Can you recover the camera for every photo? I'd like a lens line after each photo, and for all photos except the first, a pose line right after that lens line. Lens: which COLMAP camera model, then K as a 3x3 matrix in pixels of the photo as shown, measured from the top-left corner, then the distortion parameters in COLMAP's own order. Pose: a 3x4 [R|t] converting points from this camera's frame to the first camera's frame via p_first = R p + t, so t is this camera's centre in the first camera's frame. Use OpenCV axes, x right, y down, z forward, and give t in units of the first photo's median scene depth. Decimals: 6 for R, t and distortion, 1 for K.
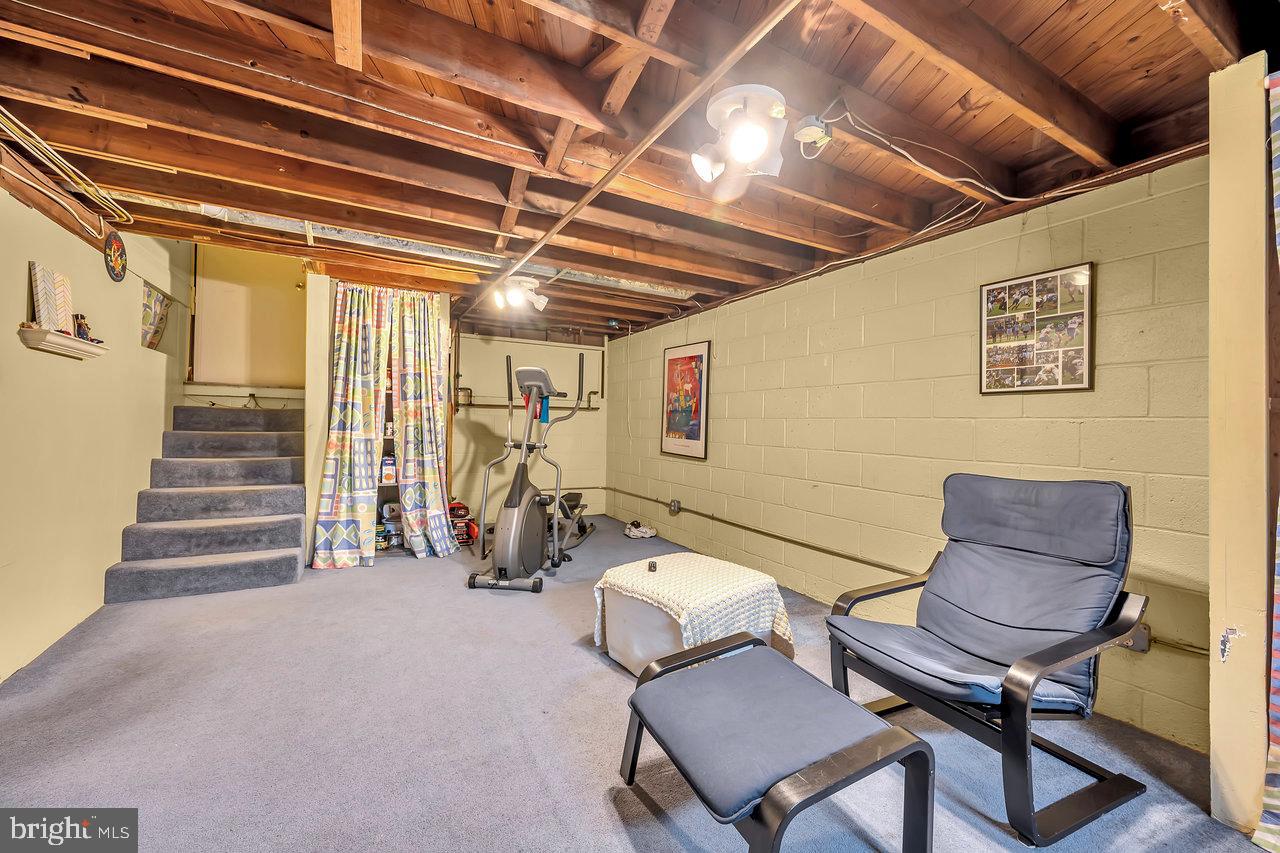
lens RADIAL K [[507.0, 0, 636.3], [0, 507.0, 430.5], [0, 0, 1]] dist [0.001303, -0.000342]
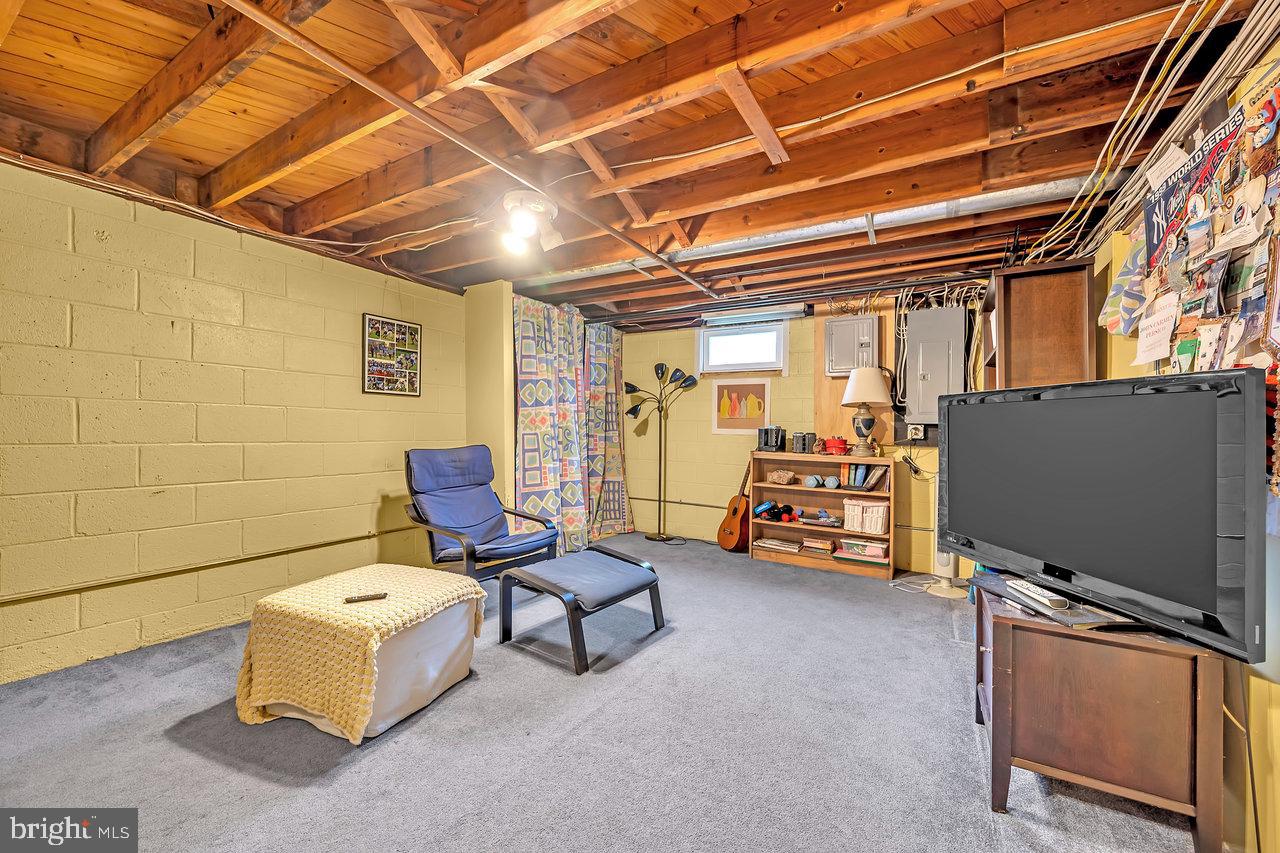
lens RADIAL K [[507.0, 0, 636.0], [0, 507.0, 423.6], [0, 0, 1]] dist [0.001303, -0.000342]
pose [[-0.506959, -0.015482, 0.861831, -0.948584], [-0.009345, 0.999879, 0.012465, -0.014429], [-0.861920, -0.001735, -0.507042, 1.165044]]
